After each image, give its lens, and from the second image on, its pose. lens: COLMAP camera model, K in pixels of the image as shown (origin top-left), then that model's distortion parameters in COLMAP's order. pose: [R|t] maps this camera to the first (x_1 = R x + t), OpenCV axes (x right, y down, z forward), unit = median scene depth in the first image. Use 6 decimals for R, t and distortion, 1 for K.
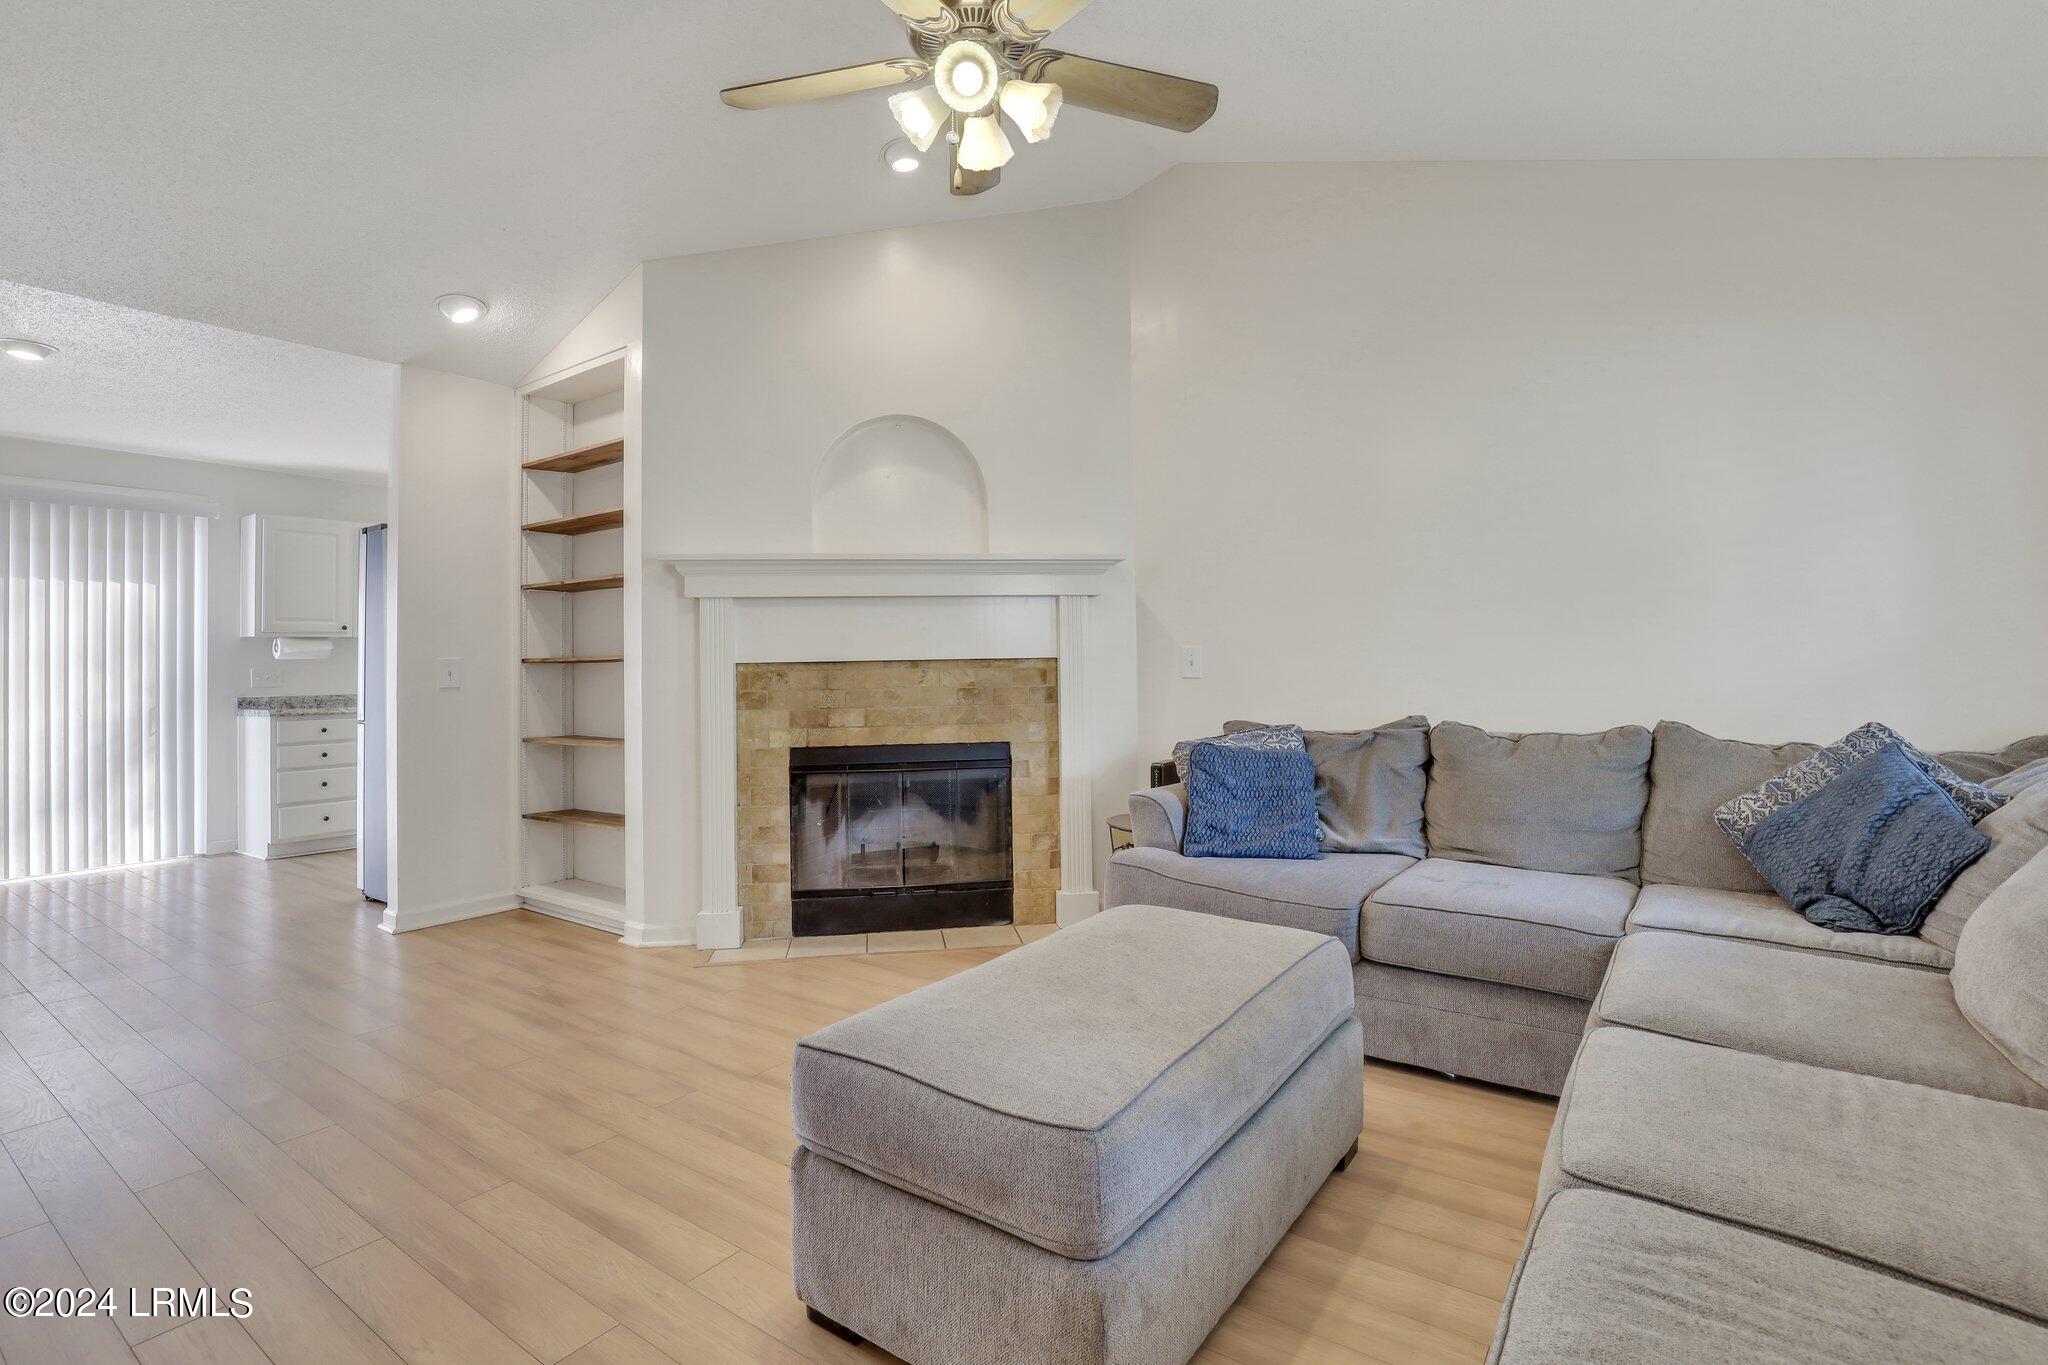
lens RADIAL K [[961.5, 0, 1031.2], [0, 961.5, 662.0], [0, 0, 1]] dist [0.000913, 0.000787]
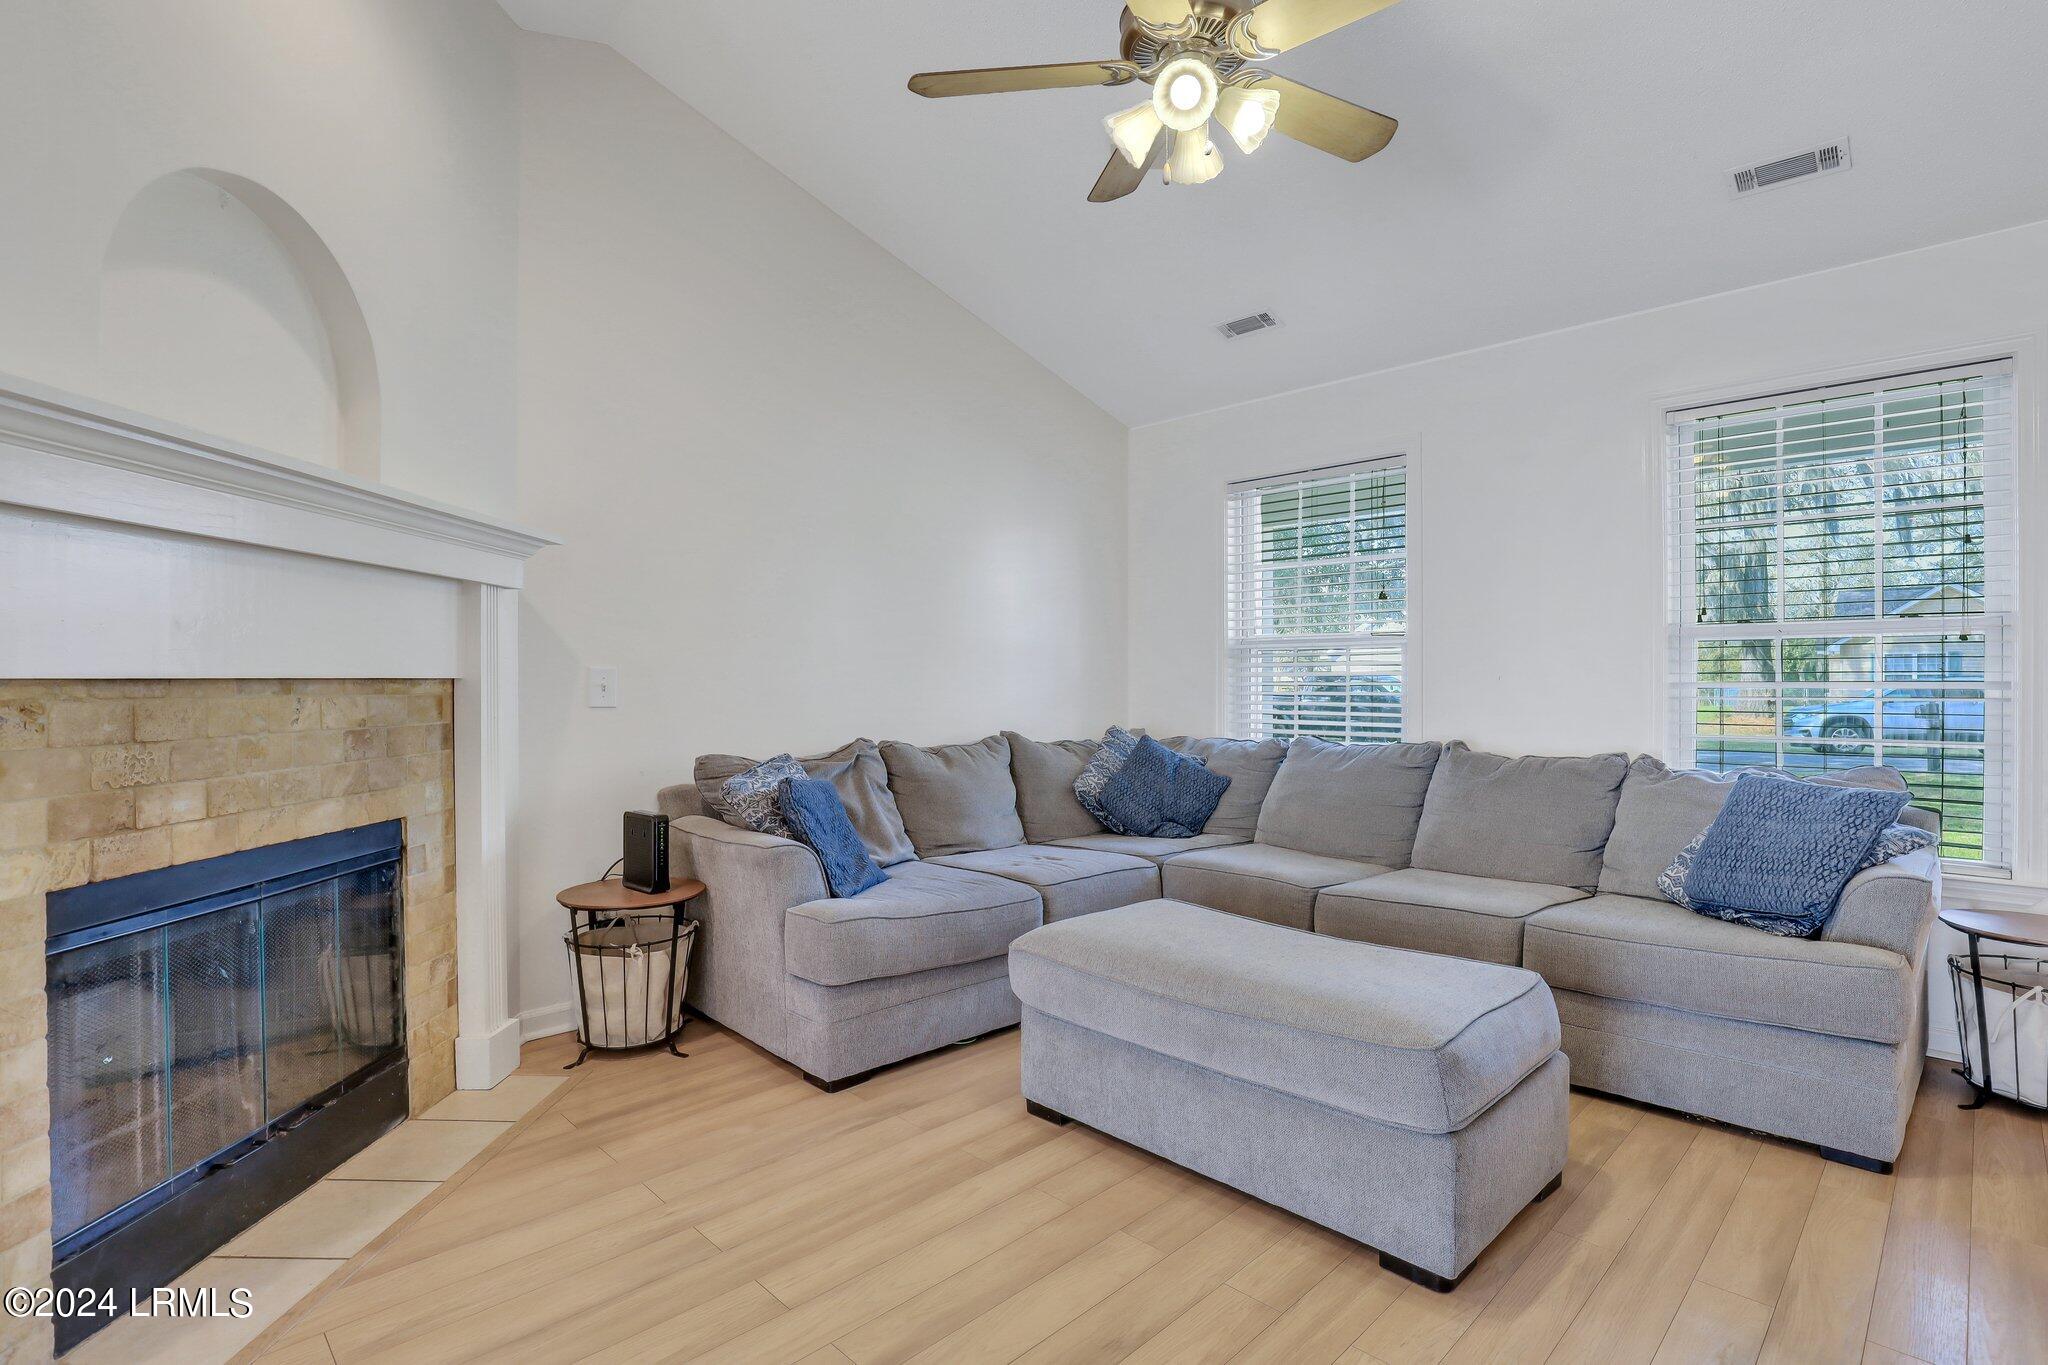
lens RADIAL K [[985.5, 0, 1046.1], [0, 985.5, 704.8], [0, 0, 1]] dist [-0.037949, 0.008113]
pose [[0.165452, -0.009555, 0.986172, -0.559512], [-0.006248, 0.999923, 0.010737, 0.004130], [-0.986198, -0.007938, 0.165379, 0.515471]]
